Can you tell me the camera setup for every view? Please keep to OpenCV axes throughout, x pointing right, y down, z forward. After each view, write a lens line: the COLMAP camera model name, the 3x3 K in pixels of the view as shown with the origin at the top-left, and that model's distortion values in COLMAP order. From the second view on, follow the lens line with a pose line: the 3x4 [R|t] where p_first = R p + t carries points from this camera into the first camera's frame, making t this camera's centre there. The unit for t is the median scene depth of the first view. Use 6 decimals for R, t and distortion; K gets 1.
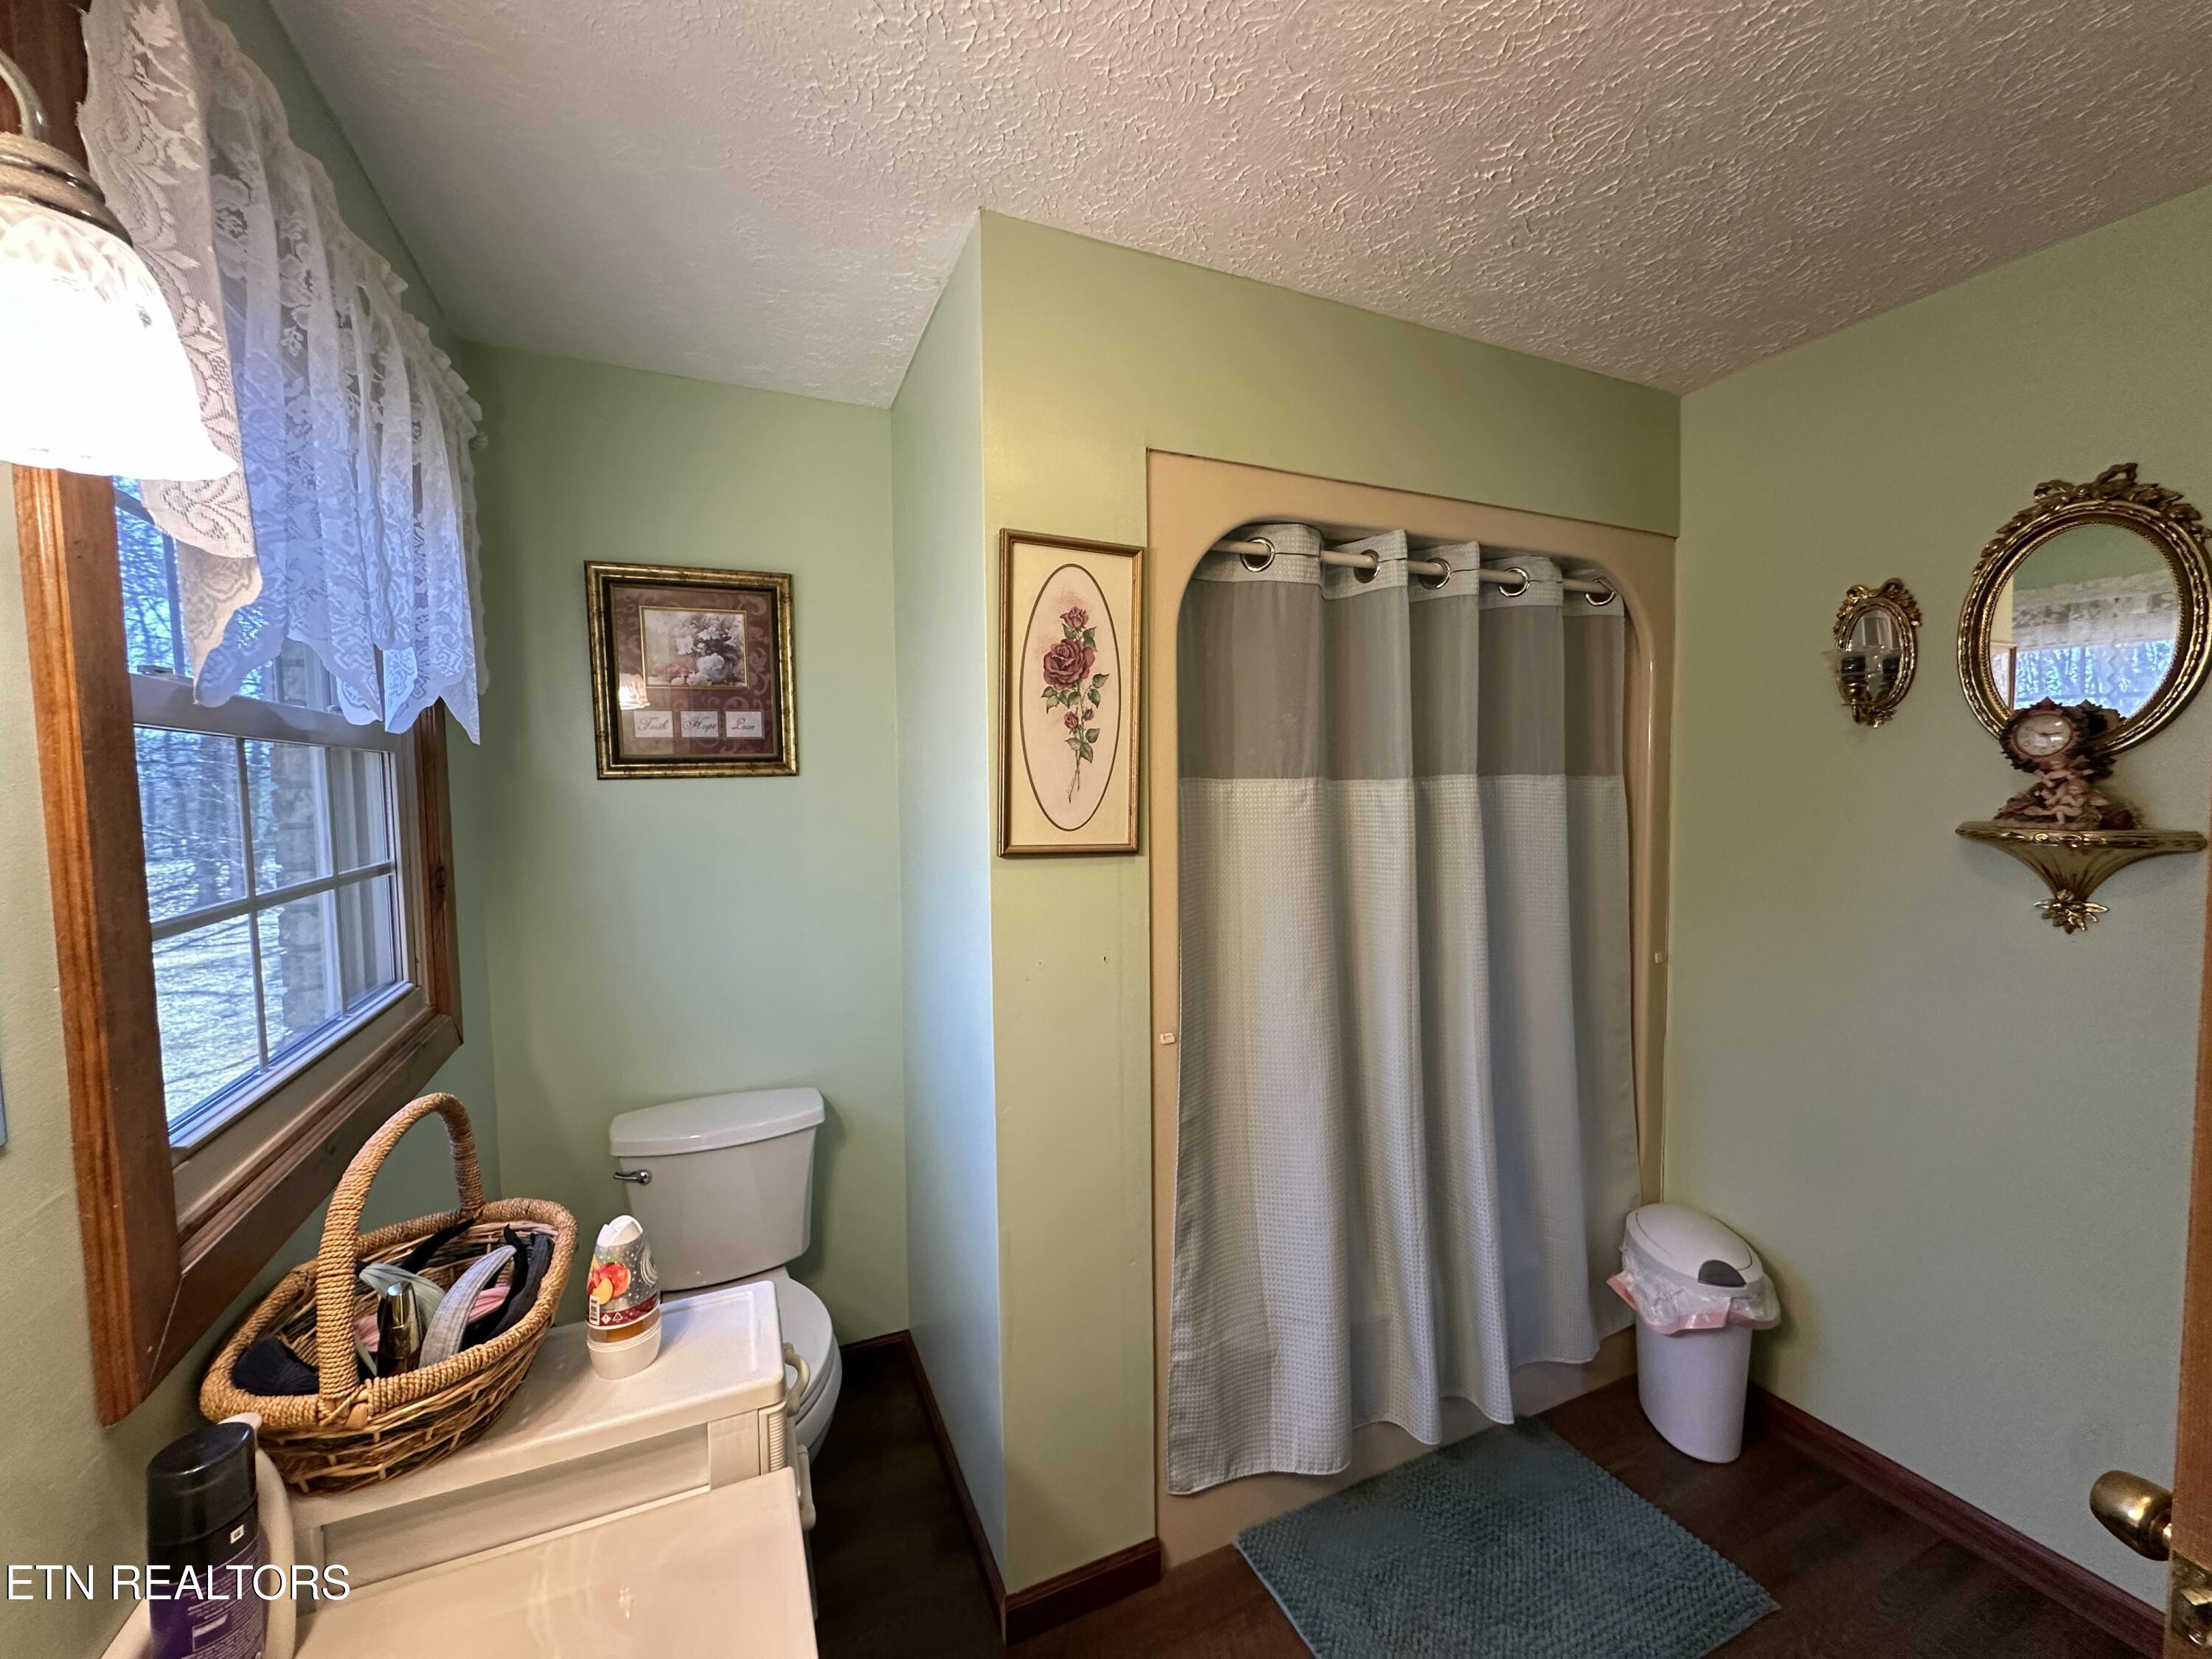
lens RADIAL K [[882.3, 0, 1112.8], [0, 882.3, 843.5], [0, 0, 1]] dist [-0.021812, -0.000047]
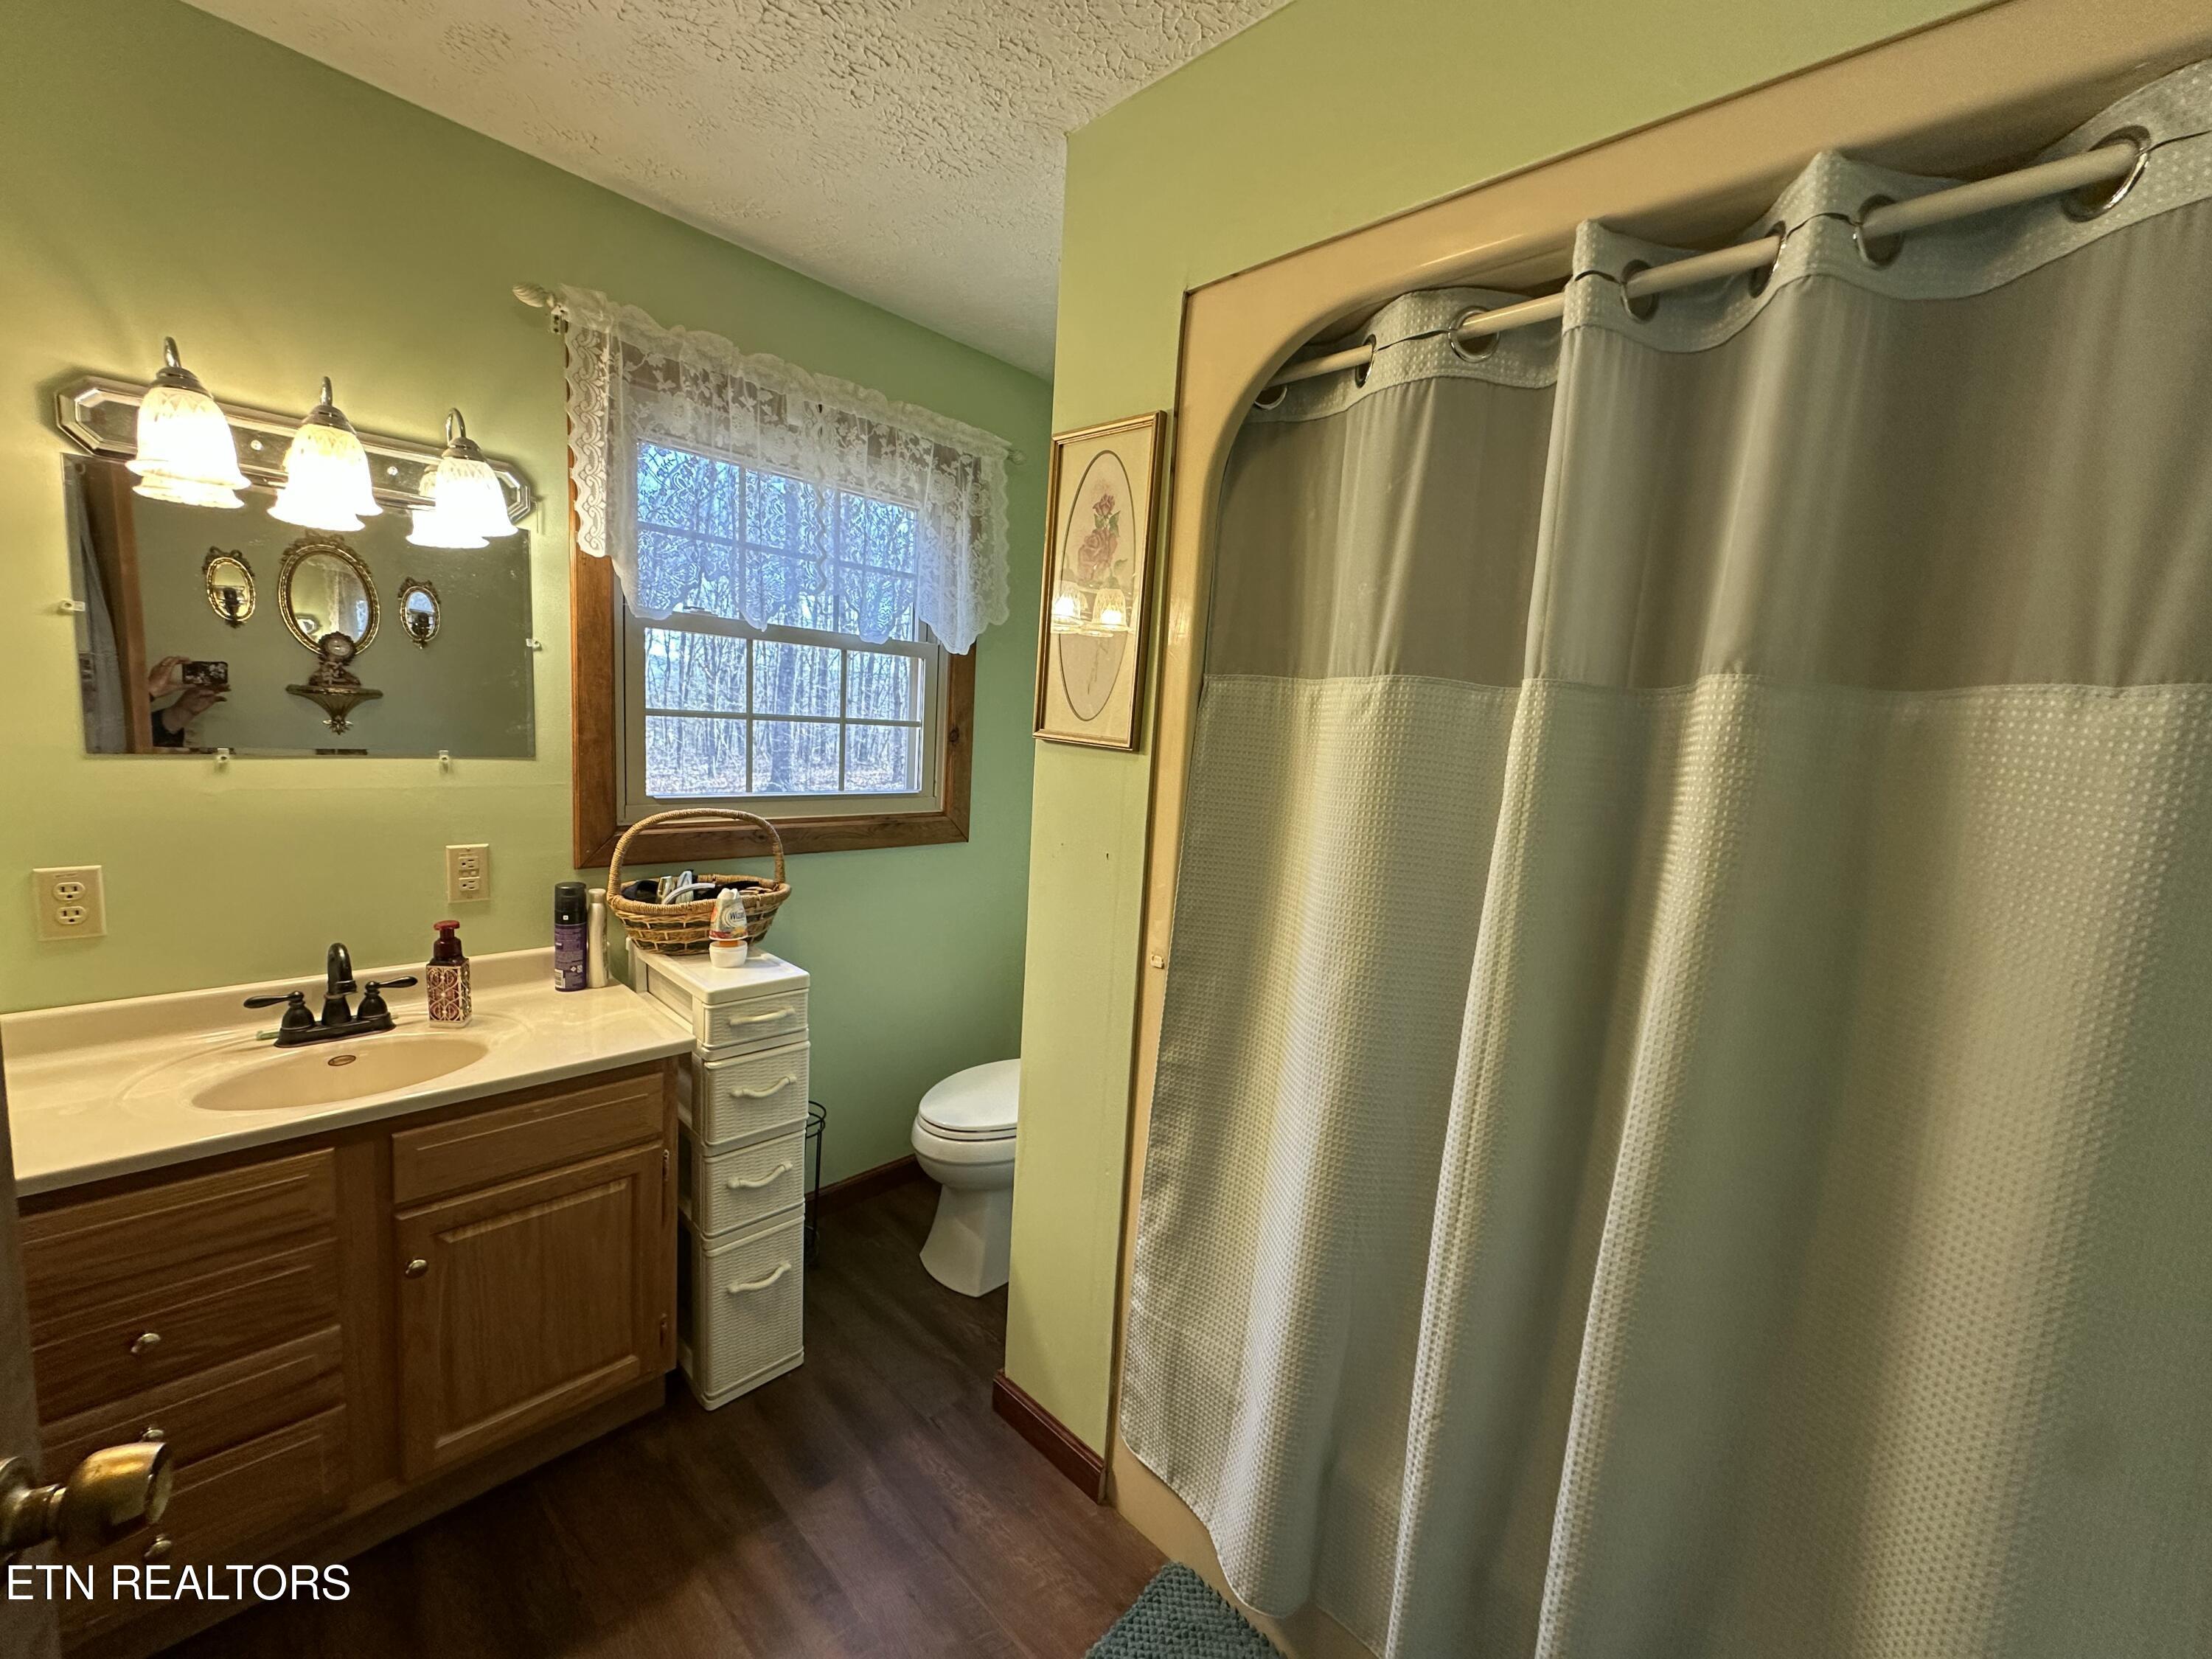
lens RADIAL K [[882.3, 0, 1112.8], [0, 882.3, 843.5], [0, 0, 1]] dist [-0.021812, -0.000047]
pose [[0.364270, 0.166054, -0.916370, 0.886369], [-0.128764, 0.983505, 0.127034, -0.007887], [0.922349, 0.071721, 0.379643, 0.626431]]
